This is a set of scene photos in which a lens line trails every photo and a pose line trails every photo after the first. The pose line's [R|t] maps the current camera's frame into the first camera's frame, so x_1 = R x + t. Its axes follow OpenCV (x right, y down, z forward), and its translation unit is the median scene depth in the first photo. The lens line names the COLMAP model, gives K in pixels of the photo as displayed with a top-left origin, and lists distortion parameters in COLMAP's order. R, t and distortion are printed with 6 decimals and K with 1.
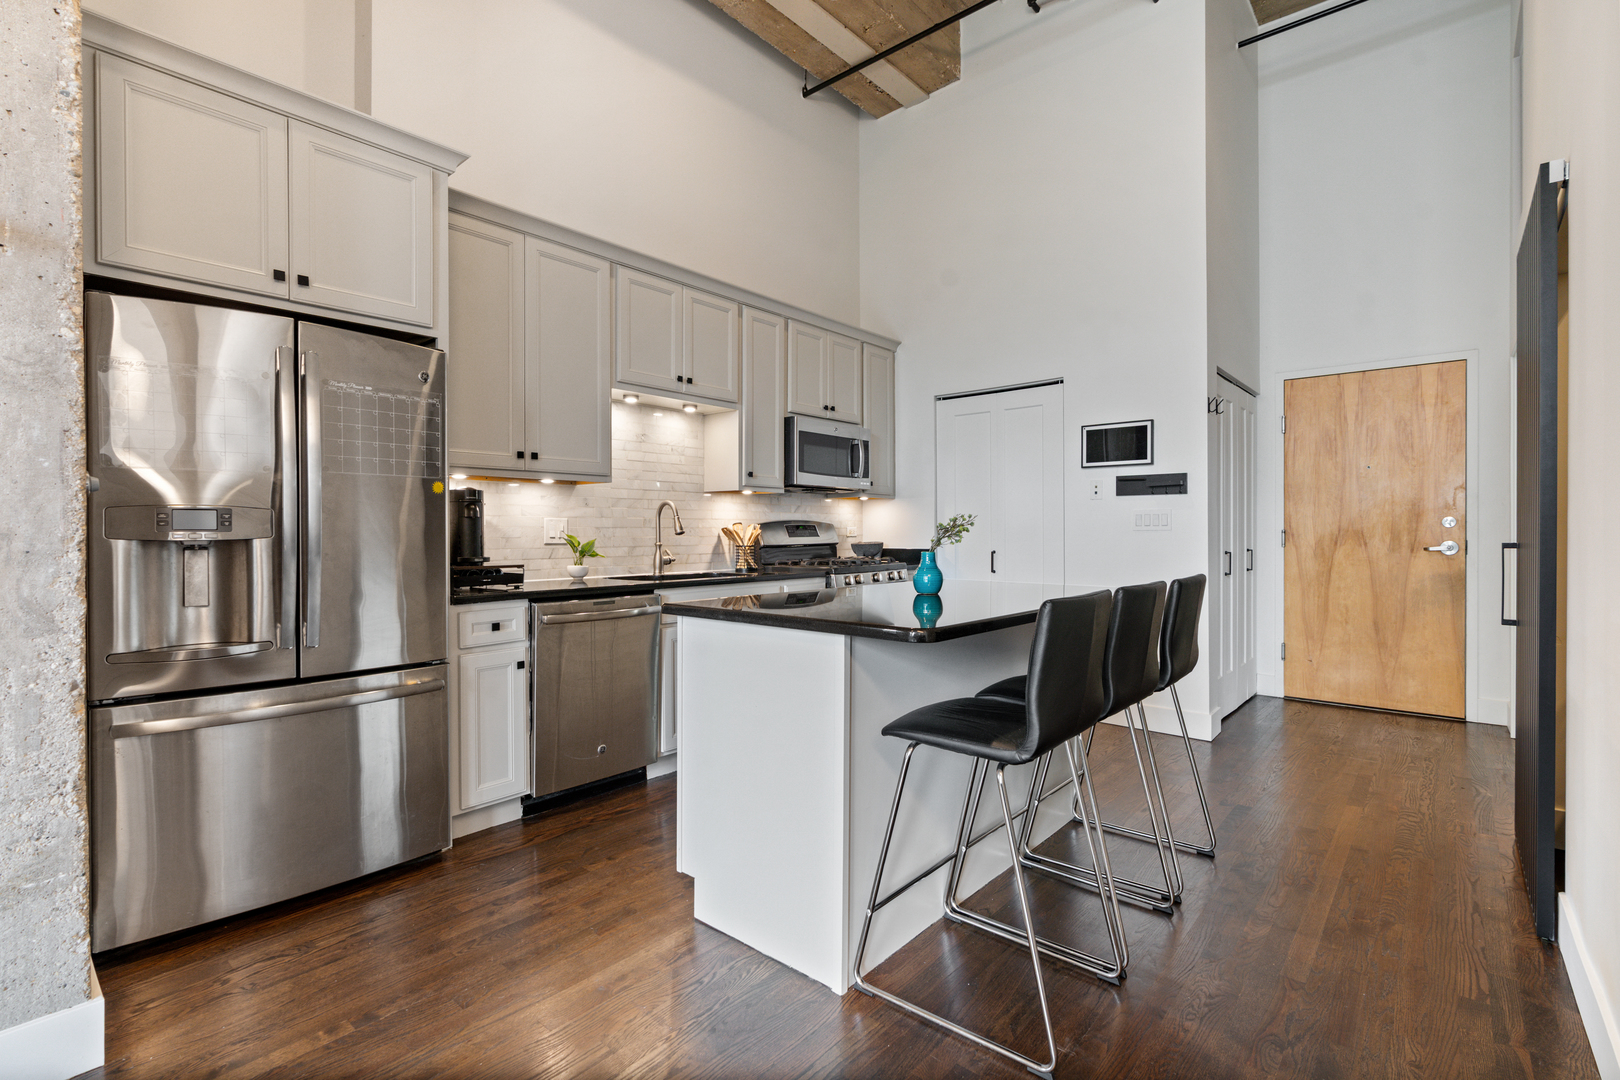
lens RADIAL K [[746.5, 0, 806.0], [0, 746.5, 531.9], [0, 0, 1]] dist [0.004135, 0.001257]
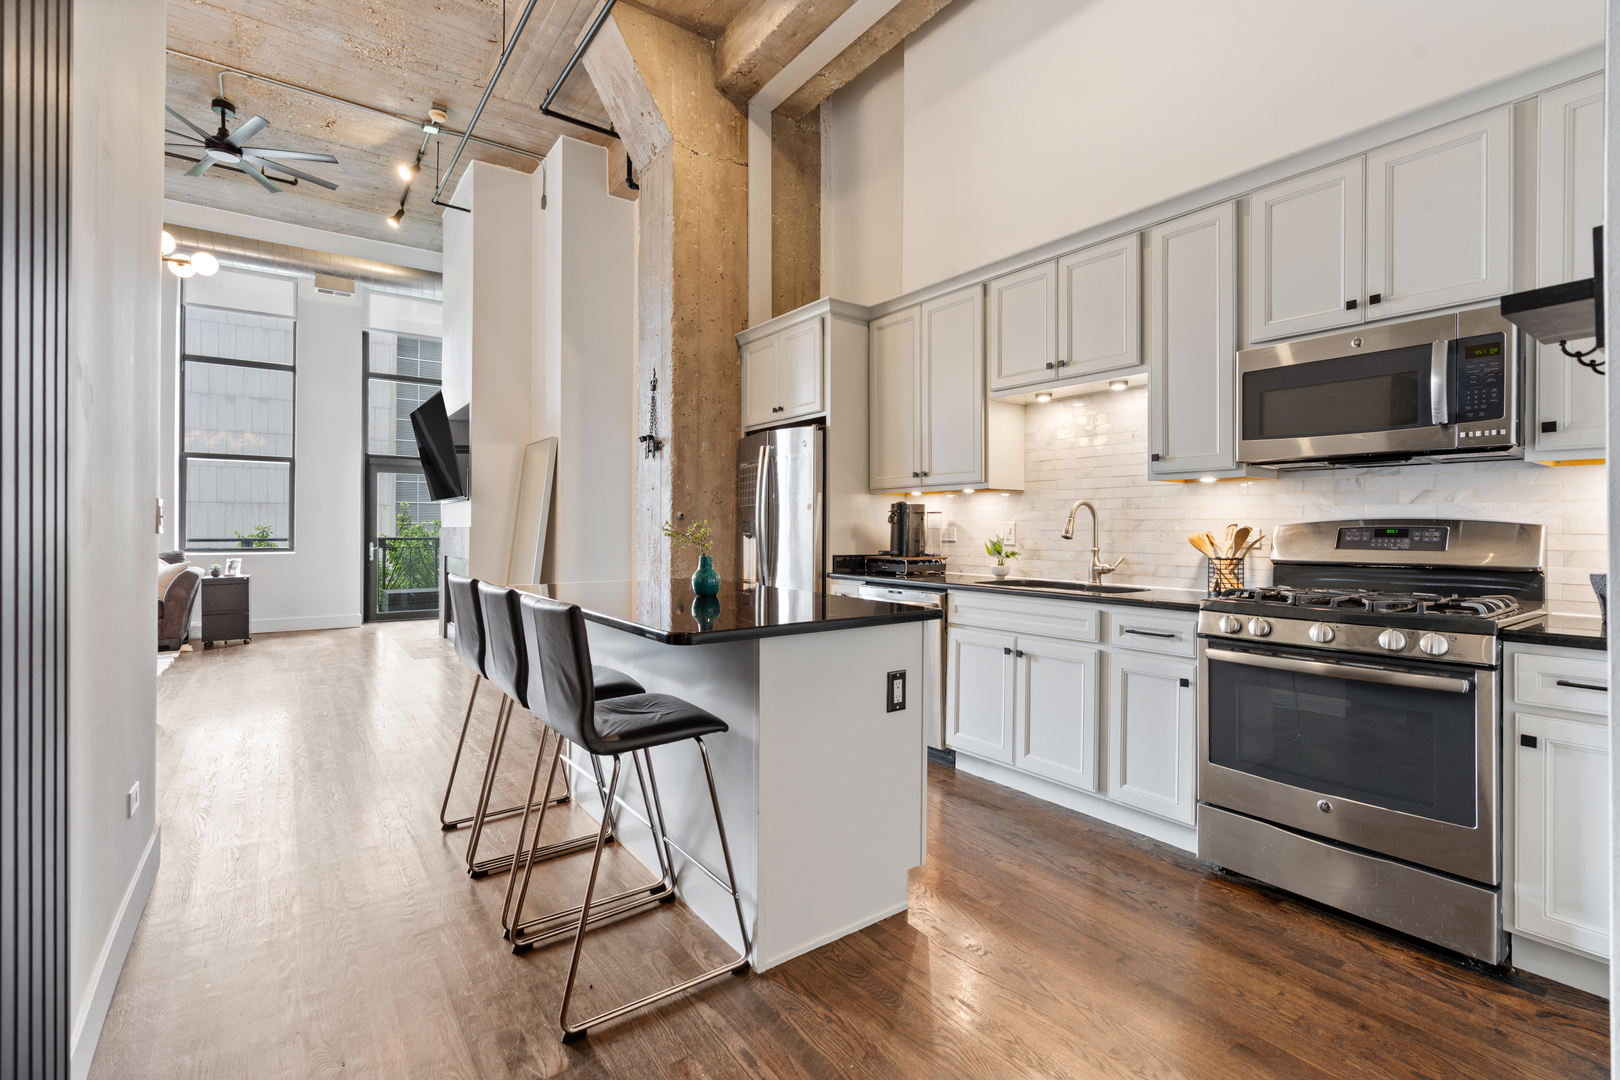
lens RADIAL K [[746.5, 0, 802.4], [0, 746.5, 516.7], [0, 0, 1]] dist [0.004135, 0.001257]
pose [[-0.234327, -0.014976, -0.972043, 0.666965], [-0.008832, 0.999873, -0.013276, -0.006830], [0.972118, 0.005474, -0.234429, 0.792877]]
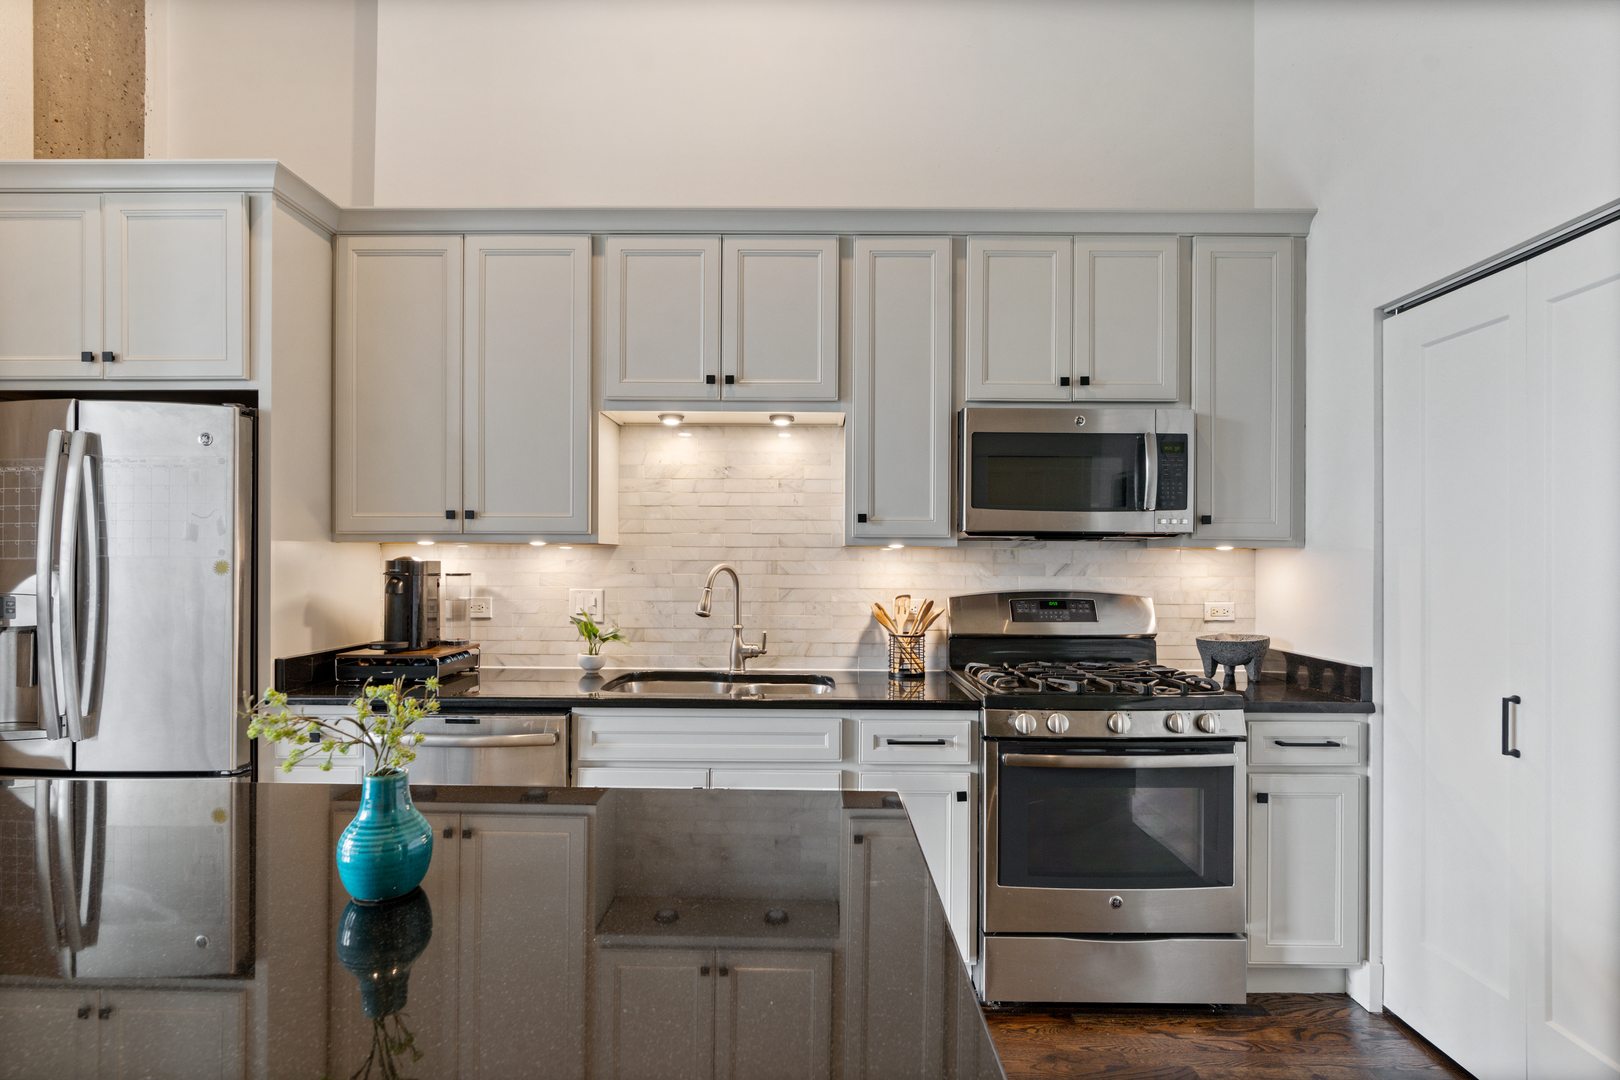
lens RADIAL K [[766.5, 0, 807.9], [0, 766.5, 553.9], [0, 0, 1]] dist [-0.005491, 0.001775]
pose [[0.645317, -0.000122, -0.763915, 0.342231], [-0.008625, 0.999935, -0.007445, -0.041320], [0.763866, 0.011394, 0.645274, 0.544345]]
